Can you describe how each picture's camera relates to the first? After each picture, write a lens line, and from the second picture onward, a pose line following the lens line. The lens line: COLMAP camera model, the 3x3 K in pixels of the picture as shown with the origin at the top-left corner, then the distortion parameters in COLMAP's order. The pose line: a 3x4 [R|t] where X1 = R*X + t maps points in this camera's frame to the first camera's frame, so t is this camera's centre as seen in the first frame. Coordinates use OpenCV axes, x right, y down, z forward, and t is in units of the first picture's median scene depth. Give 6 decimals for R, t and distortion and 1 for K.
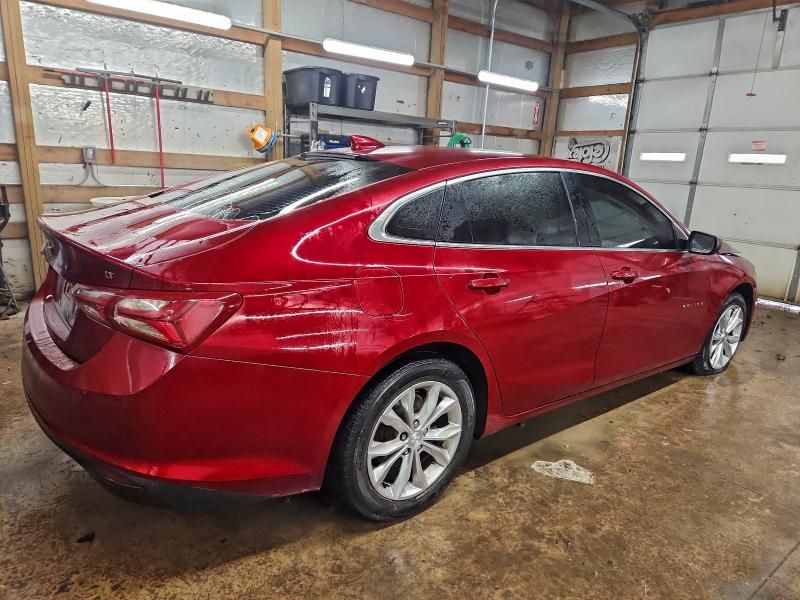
lens RADIAL K [[513.3, 0, 400.0], [0, 513.3, 300.0], [0, 0, 1]] dist [0.003129, -0.000354]
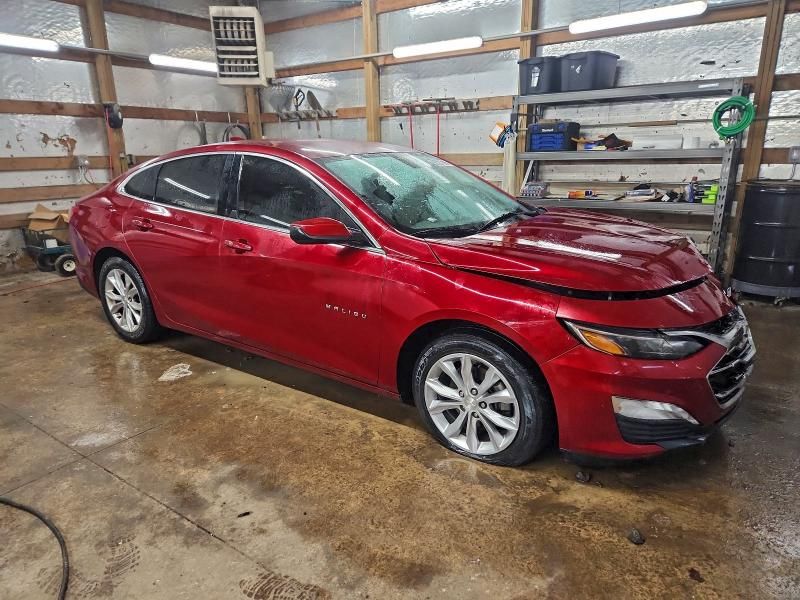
lens RADIAL K [[522.1, 0, 400.0], [0, 522.1, 300.0], [0, 0, 1]] dist [0.019225, -0.000161]
pose [[0.303817, 0.195267, -0.932505, 0.947152], [-0.206581, 0.968987, 0.135601, -0.091591], [0.930064, 0.151440, 0.334733, 0.562884]]
